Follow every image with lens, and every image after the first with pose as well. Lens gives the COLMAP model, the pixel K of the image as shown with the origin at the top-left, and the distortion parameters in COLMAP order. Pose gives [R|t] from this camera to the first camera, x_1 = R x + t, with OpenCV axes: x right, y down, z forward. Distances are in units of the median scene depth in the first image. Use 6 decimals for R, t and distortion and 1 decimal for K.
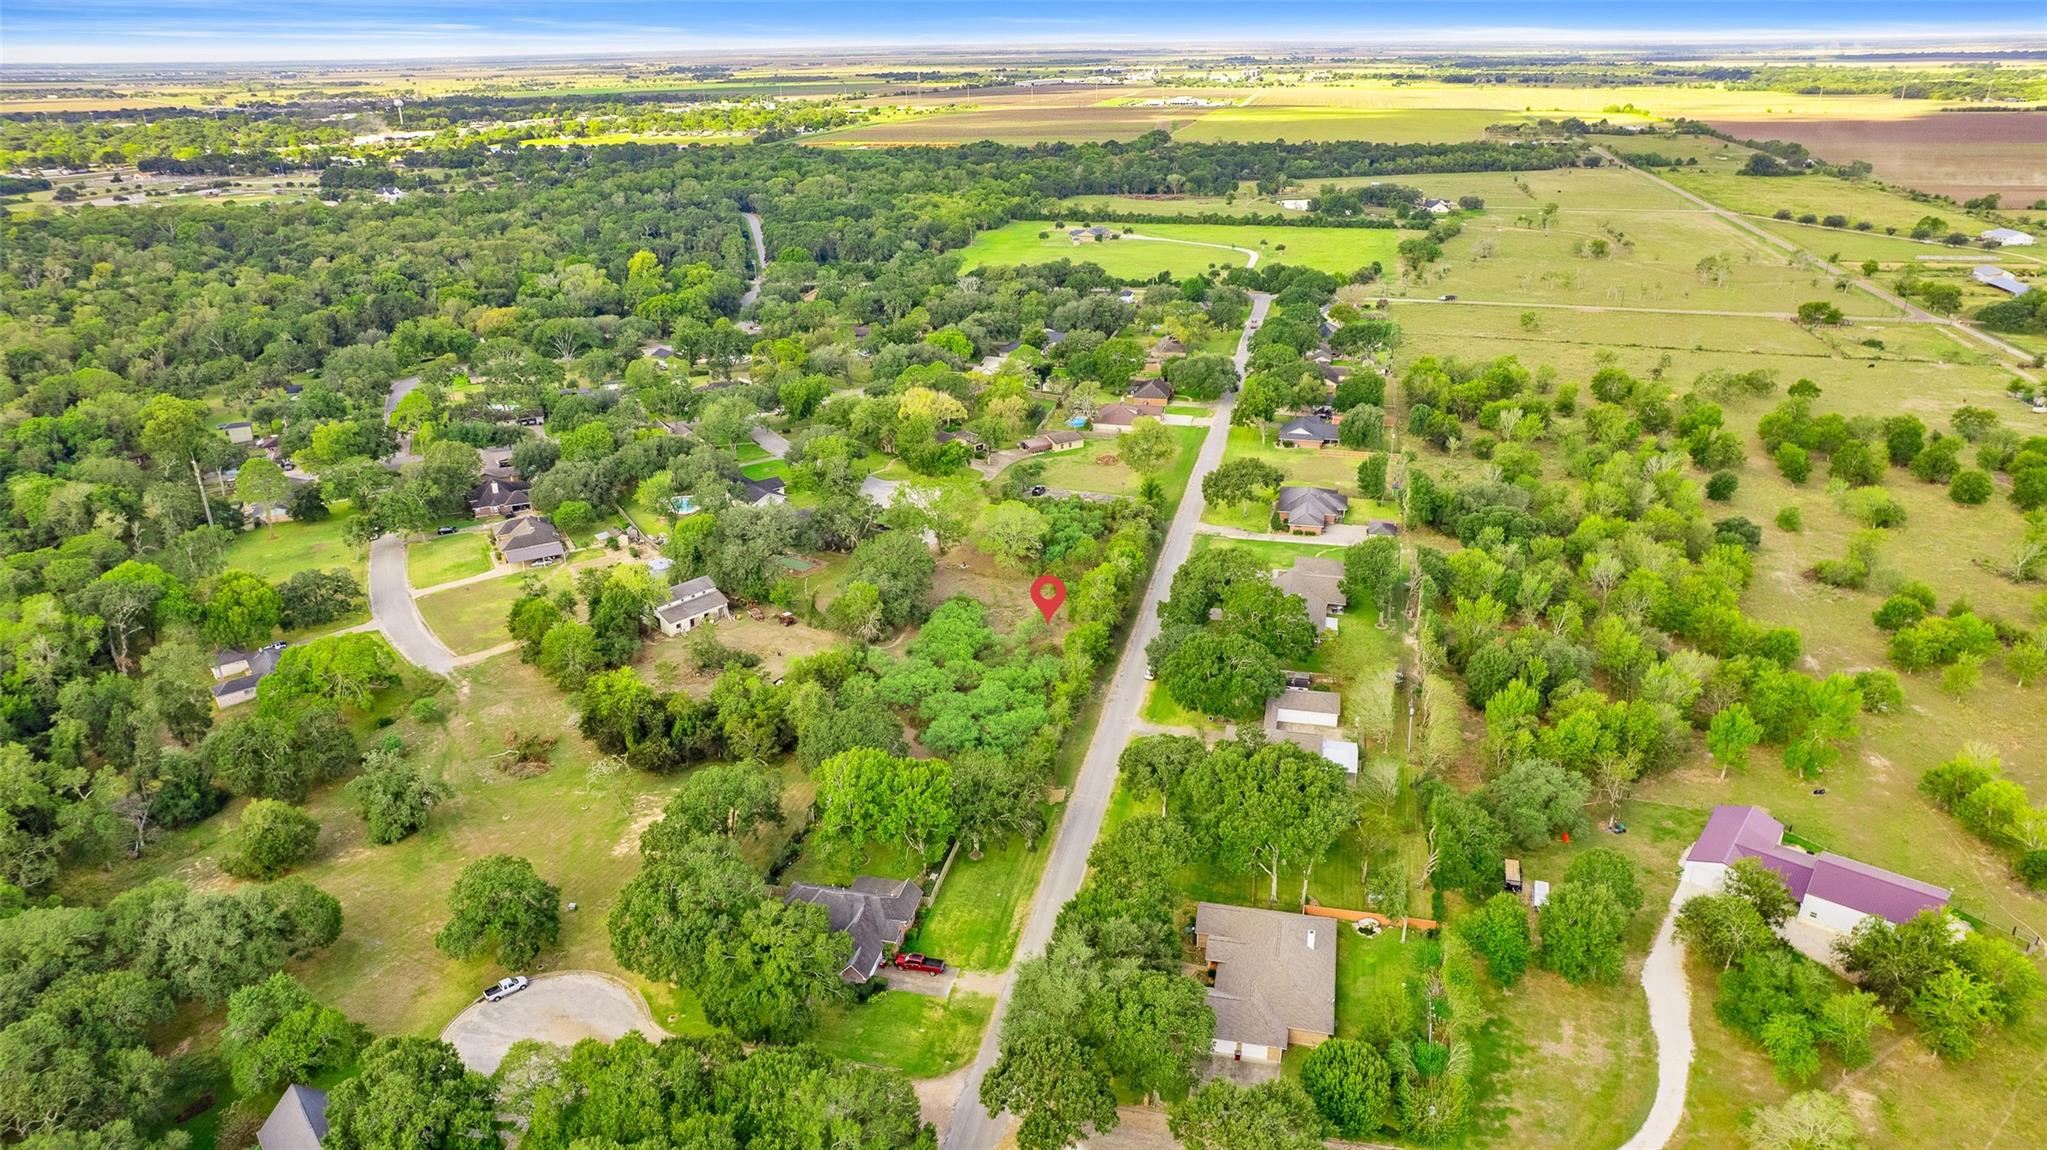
lens RADIAL K [[1310.1, 0, 1020.9], [0, 1310.1, 573.3], [0, 0, 1]] dist [-0.082299, 0.075801]
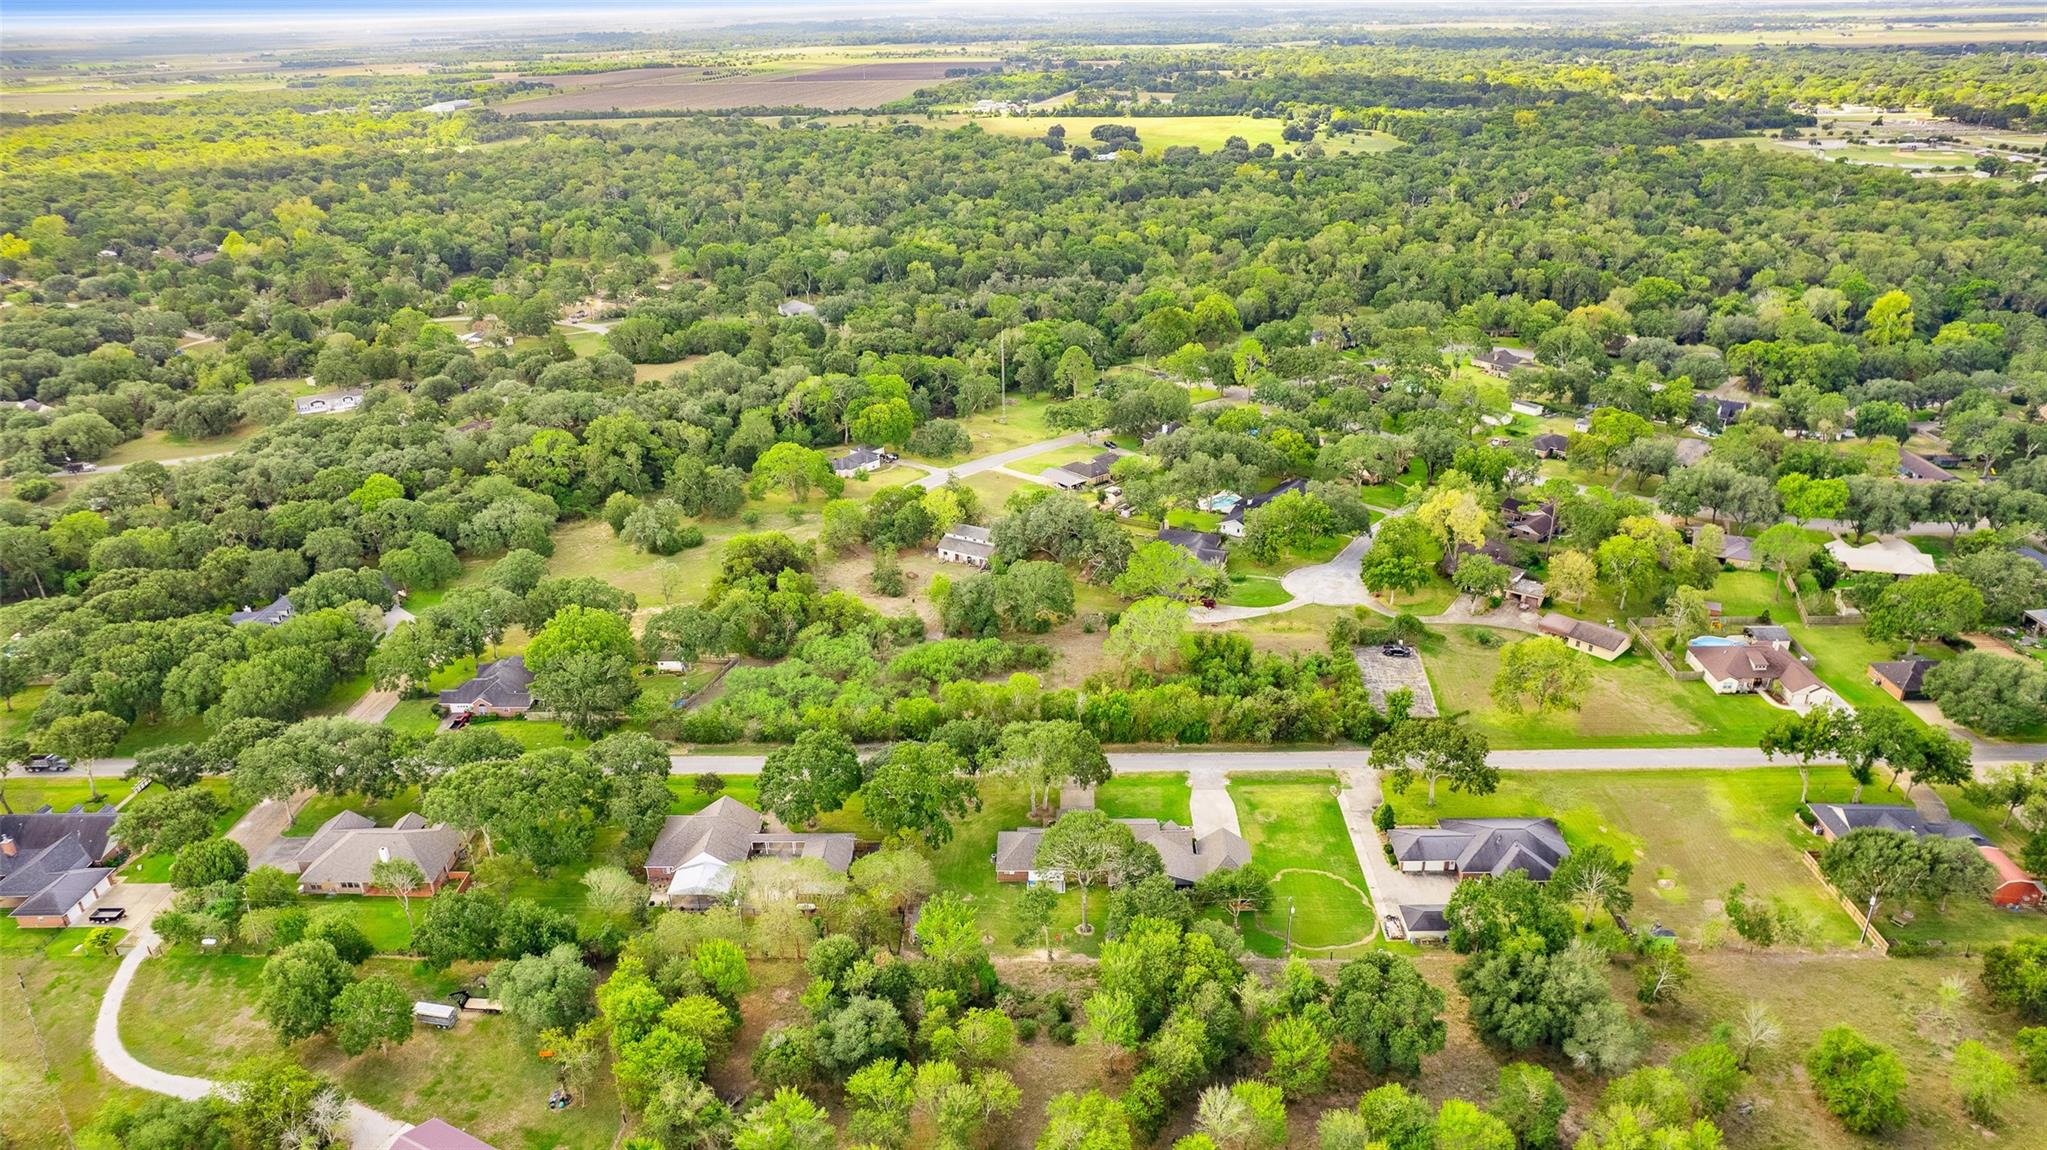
lens RADIAL K [[1310.1, 0, 1020.9], [0, 1310.1, 573.3], [0, 0, 1]] dist [-0.082299, 0.075801]
pose [[0.208976, 0.408311, -0.888601, 0.675511], [-0.356994, 0.877805, 0.319395, -0.287711], [0.910431, 0.250479, 0.329205, 0.543851]]
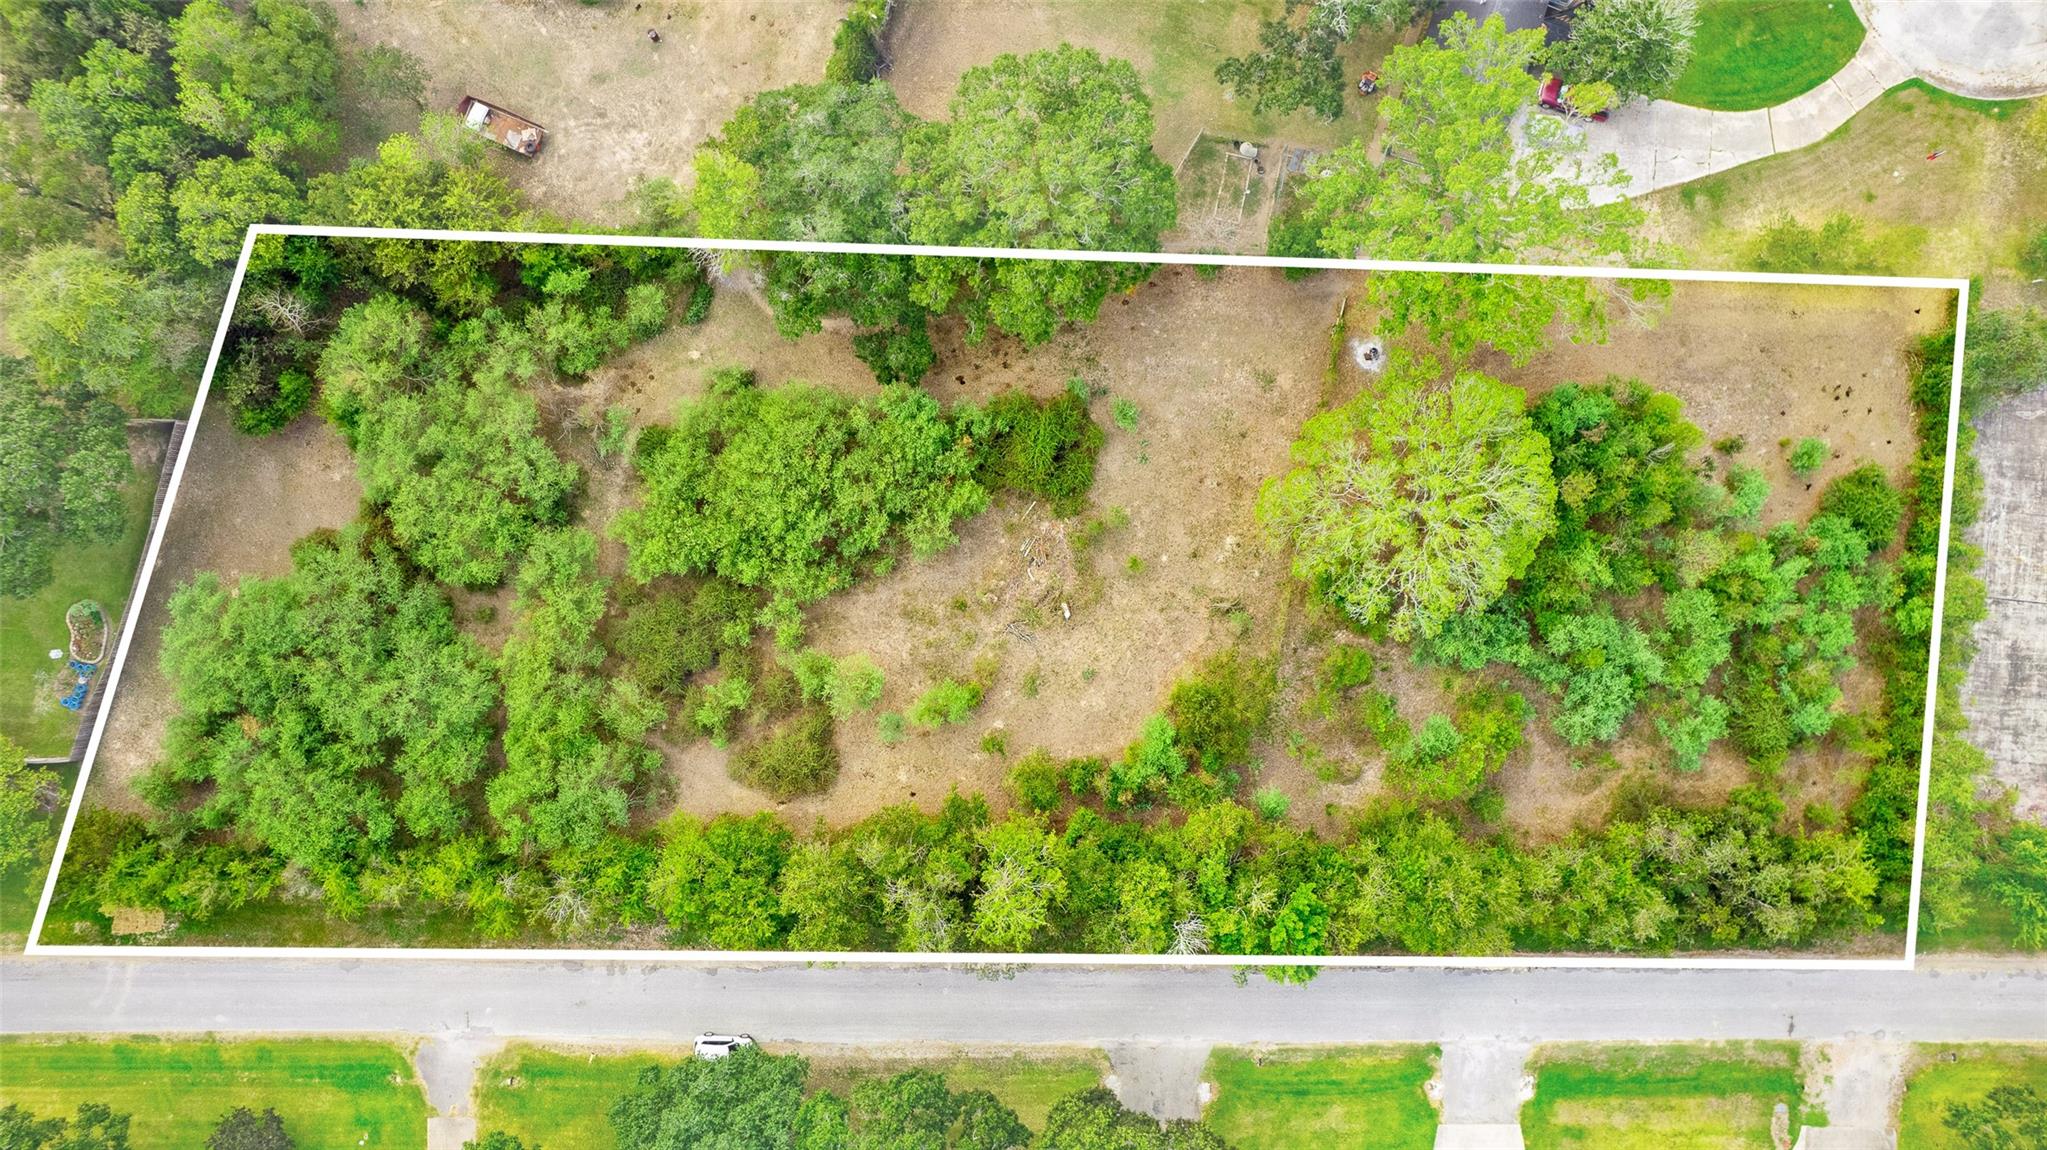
lens RADIAL K [[1310.1, 0, 1020.9], [0, 1310.1, 573.3], [0, 0, 1]] dist [-0.082299, 0.075801]
pose [[0.231054, 0.972937, 0.002833, -0.011661], [-0.365009, 0.083983, 0.927208, -0.234592], [0.901877, -0.215269, 0.374536, 0.722152]]
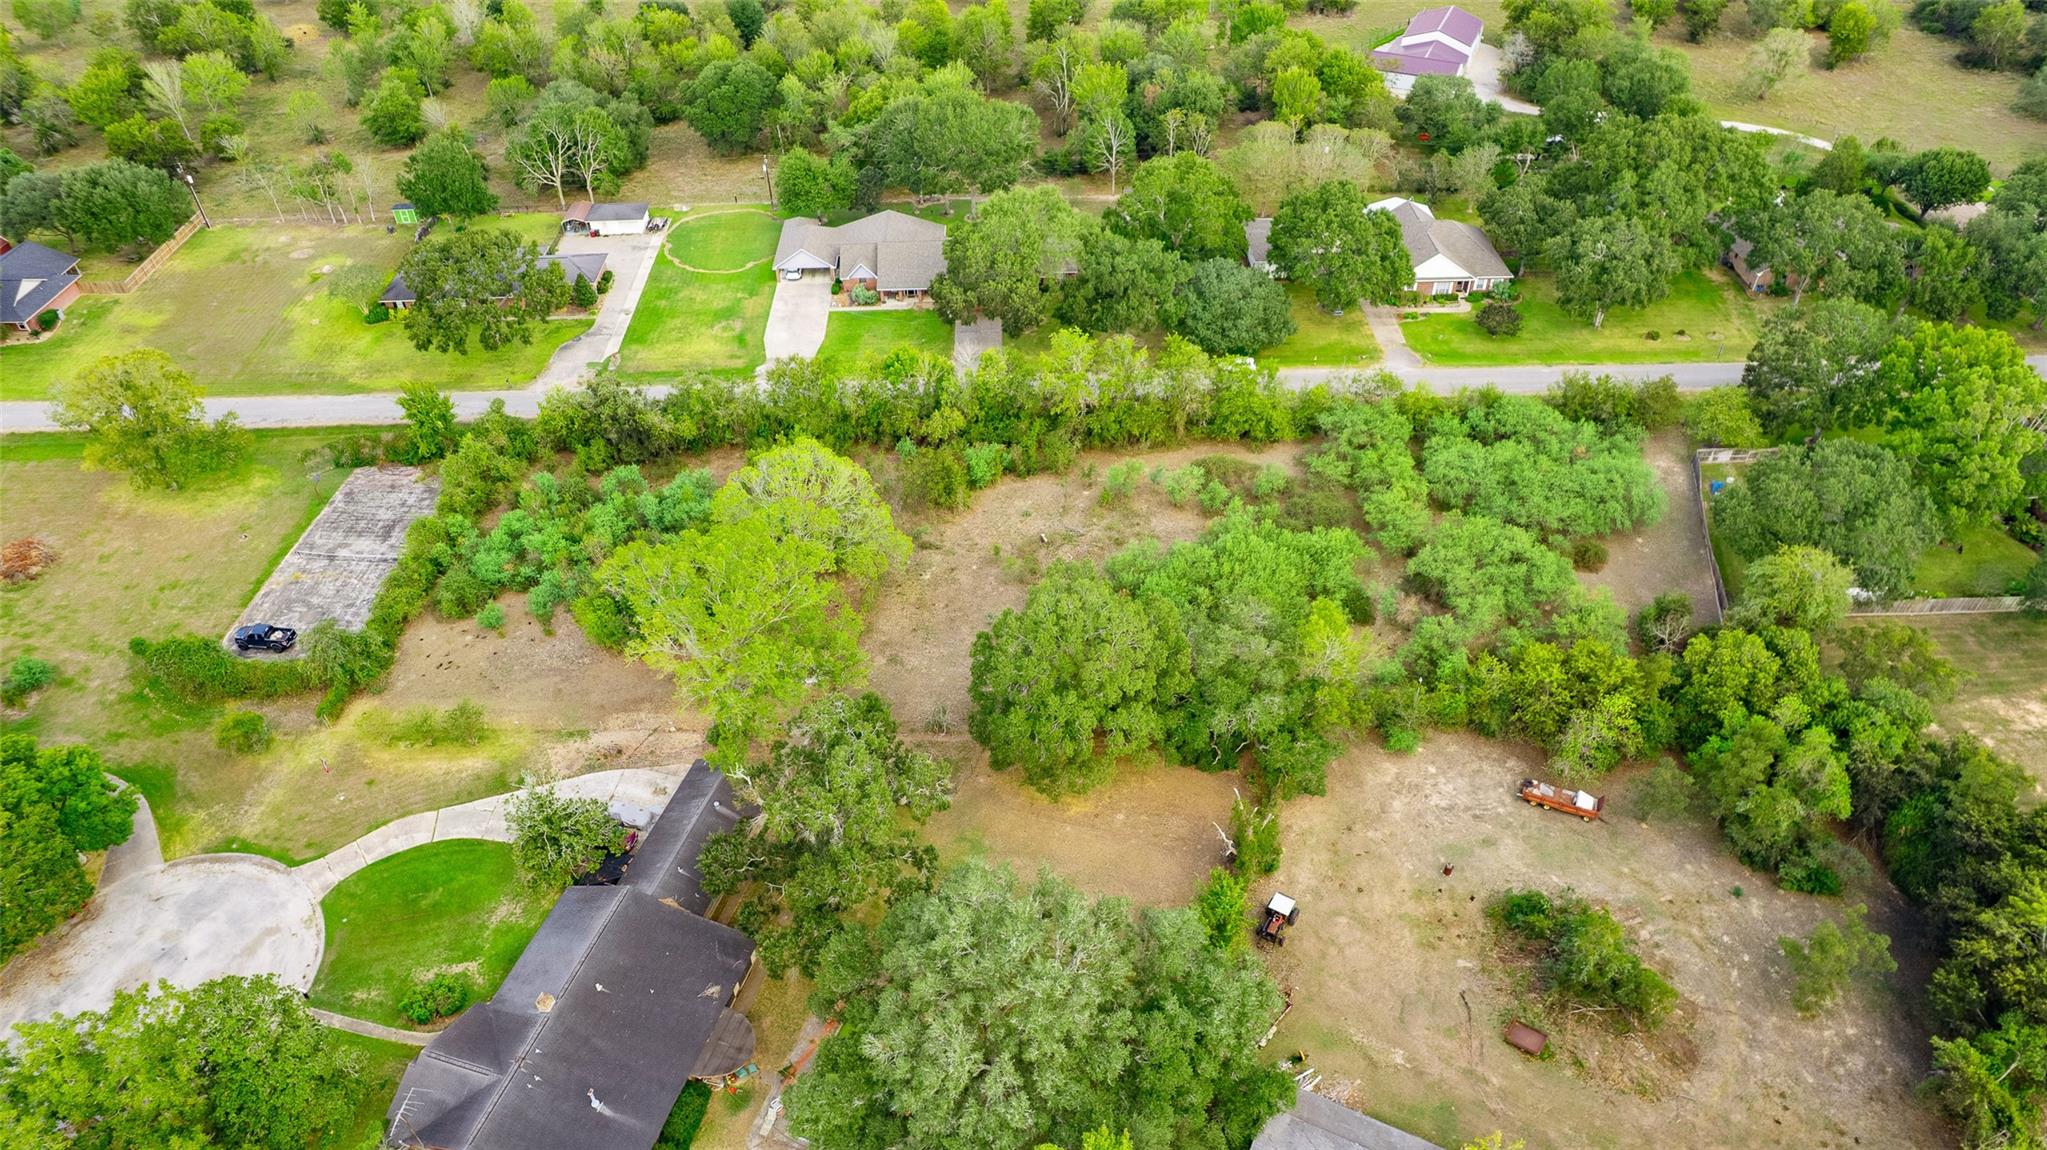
lens RADIAL K [[1310.1, 0, 1020.9], [0, 1310.1, 573.3], [0, 0, 1]] dist [-0.082299, 0.075801]
pose [[-0.256110, -0.617160, 0.743990, -0.303291], [0.384095, 0.641320, 0.664213, -0.239035], [-0.887062, 0.455875, 0.072800, 0.816284]]
